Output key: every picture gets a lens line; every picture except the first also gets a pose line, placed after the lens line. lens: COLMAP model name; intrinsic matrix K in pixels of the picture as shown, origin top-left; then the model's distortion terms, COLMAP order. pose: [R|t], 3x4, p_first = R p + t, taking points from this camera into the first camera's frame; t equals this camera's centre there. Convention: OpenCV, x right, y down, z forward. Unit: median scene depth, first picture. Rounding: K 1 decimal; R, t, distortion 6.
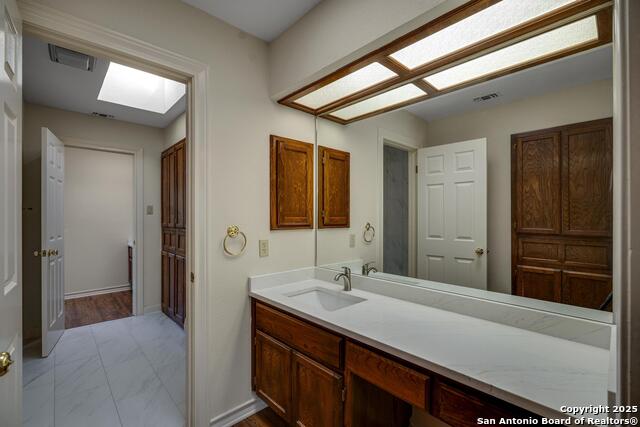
lens RADIAL K [[281.8, 0, 317.9], [0, 281.8, 216.5], [0, 0, 1]] dist [-0.001535, -0.000133]
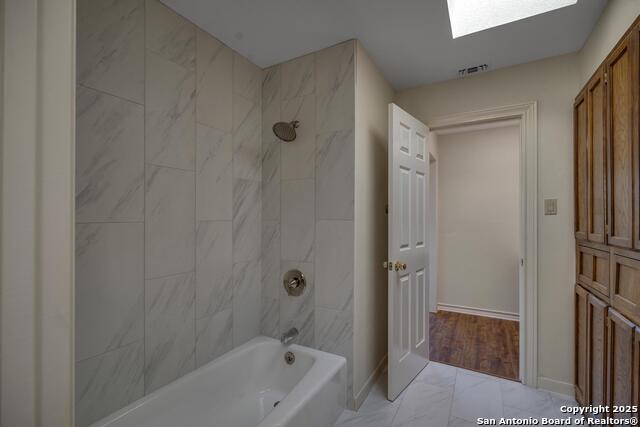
lens RADIAL K [[281.8, 0, 317.9], [0, 281.8, 216.5], [0, 0, 1]] dist [-0.001535, -0.000133]
pose [[0.287399, -0.000524, -0.957811, -0.206077], [-0.003296, 0.999993, -0.001536, -0.002856], [0.957805, 0.003598, 0.287395, 0.421273]]
